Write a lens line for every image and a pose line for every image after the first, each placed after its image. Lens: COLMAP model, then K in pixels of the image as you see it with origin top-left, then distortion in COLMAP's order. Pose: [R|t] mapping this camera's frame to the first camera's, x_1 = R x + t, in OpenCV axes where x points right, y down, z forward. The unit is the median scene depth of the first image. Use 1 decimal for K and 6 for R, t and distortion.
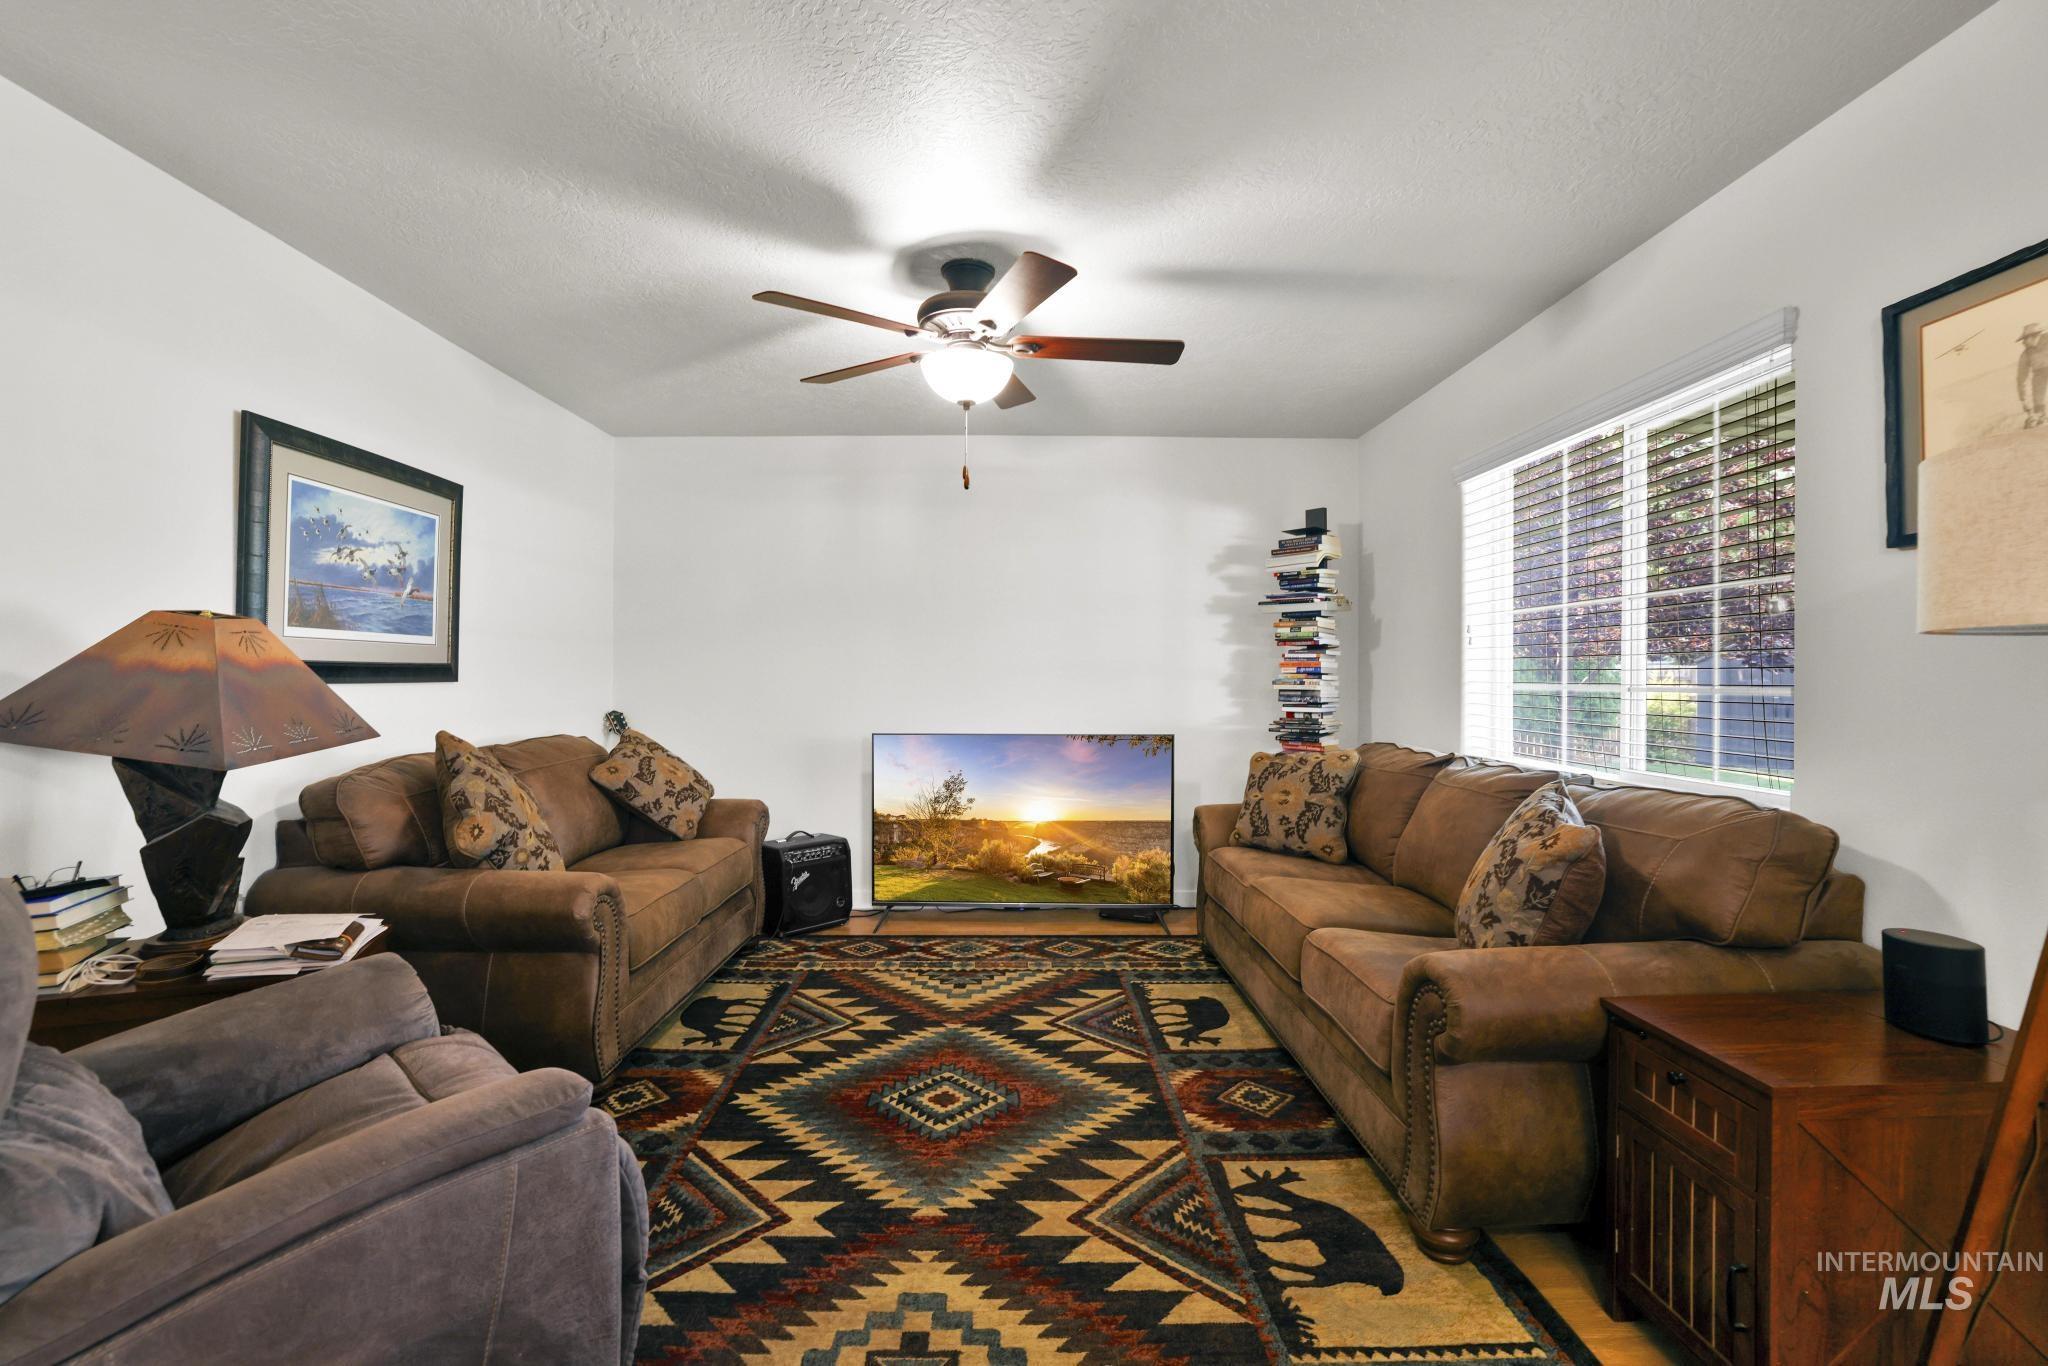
lens RADIAL K [[889.0, 0, 1022.4], [0, 889.0, 676.9], [0, 0, 1]] dist [0.001295, 0.001057]
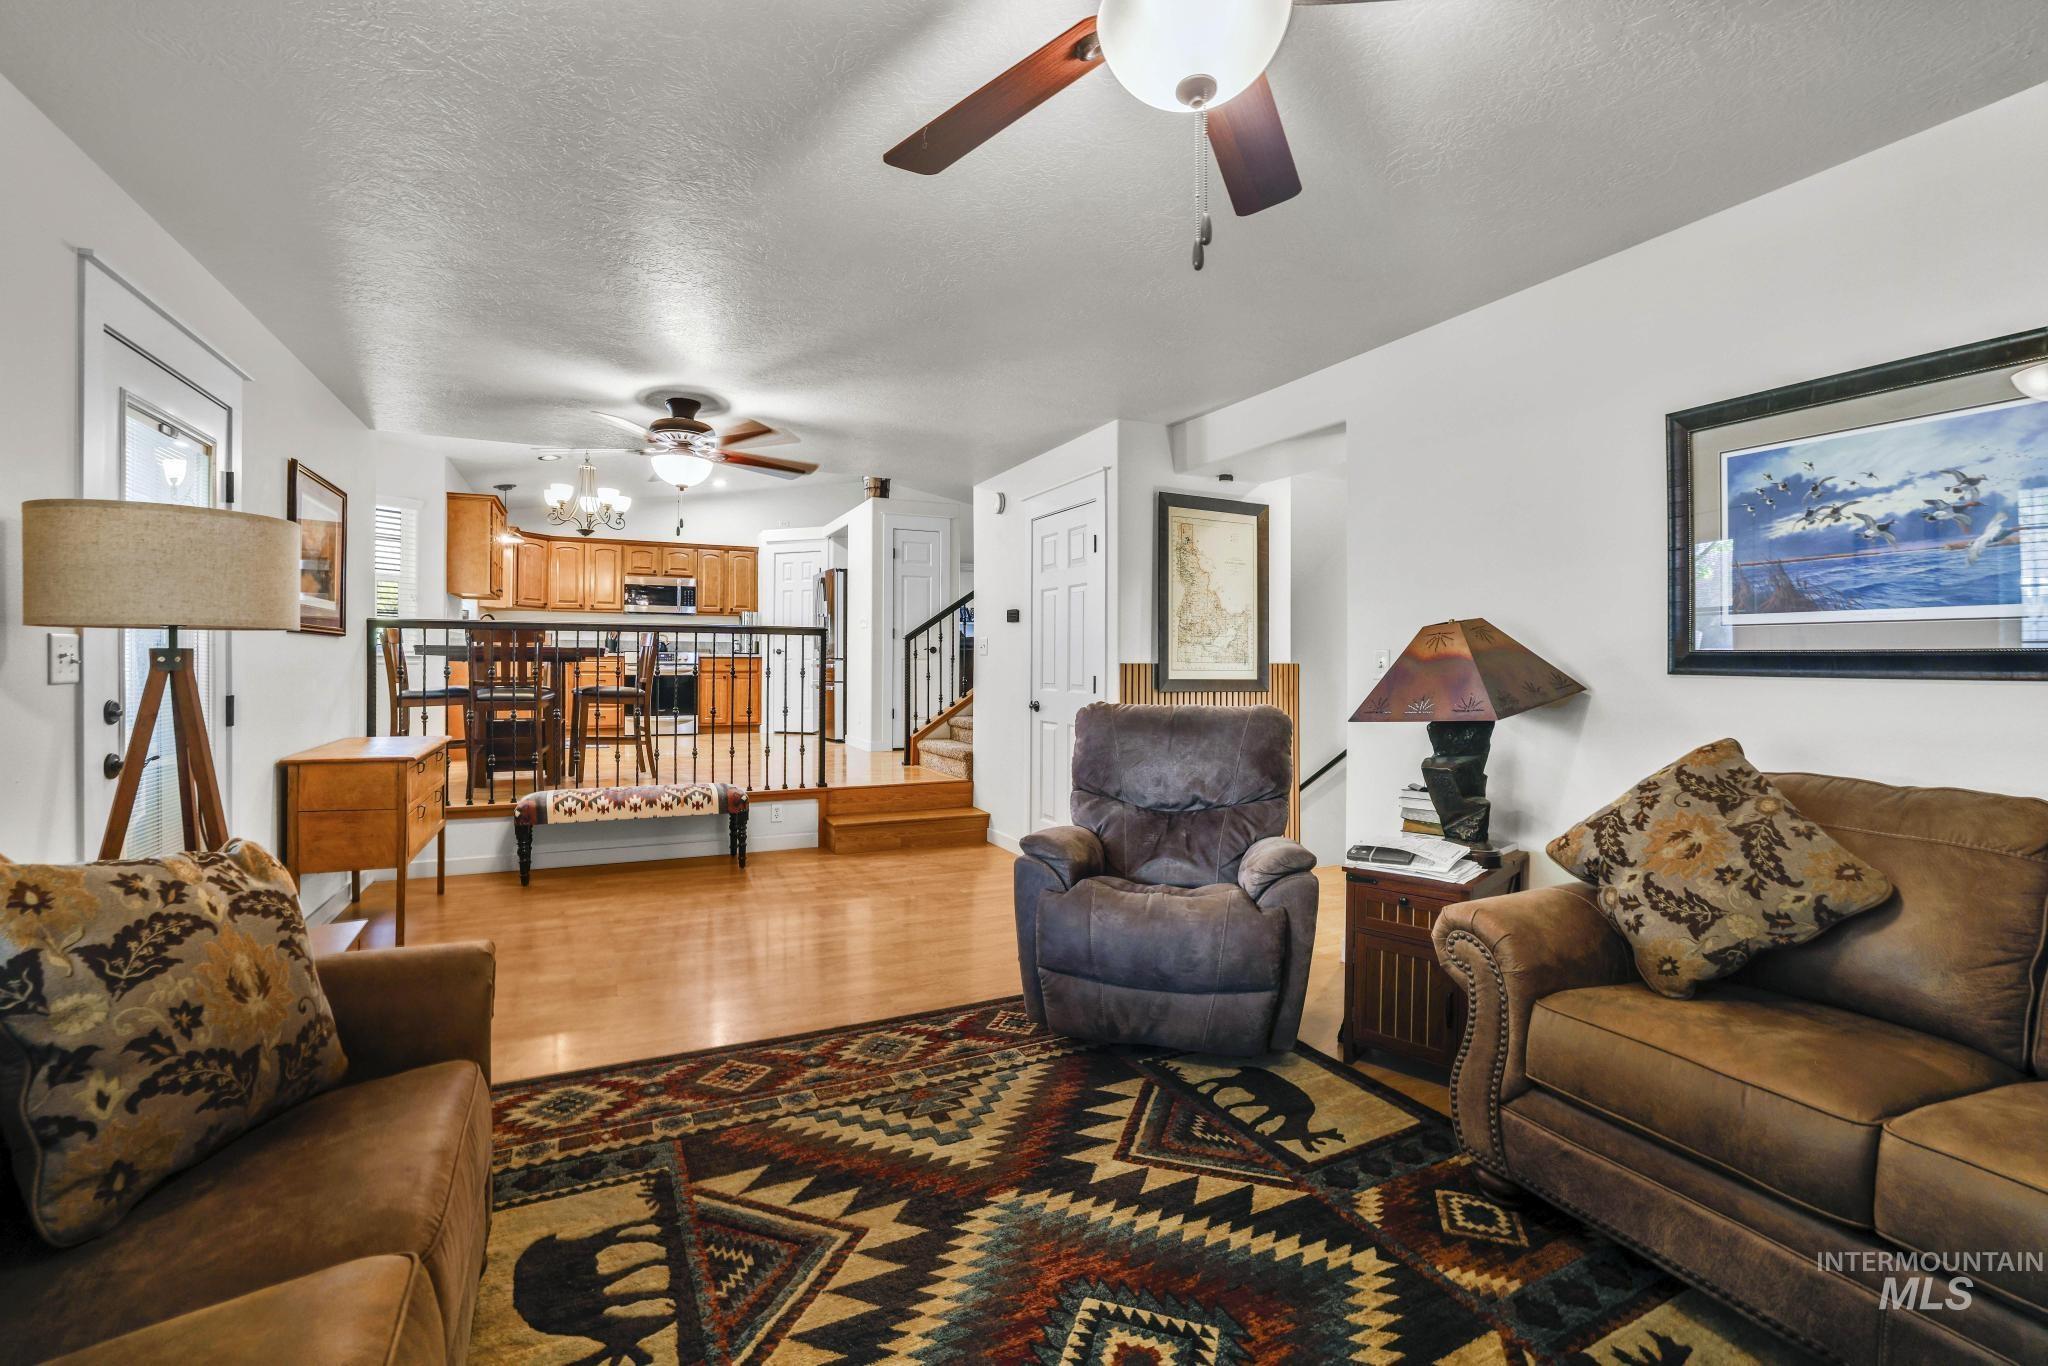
lens RADIAL K [[889.0, 0, 1017.3], [0, 889.0, 664.6], [0, 0, 1]] dist [0.001295, 0.001057]
pose [[-0.906490, -0.005461, -0.422193, 0.292860], [-0.007772, 0.999963, 0.003754, -0.002197], [0.422157, 0.006684, -0.906498, 1.808573]]
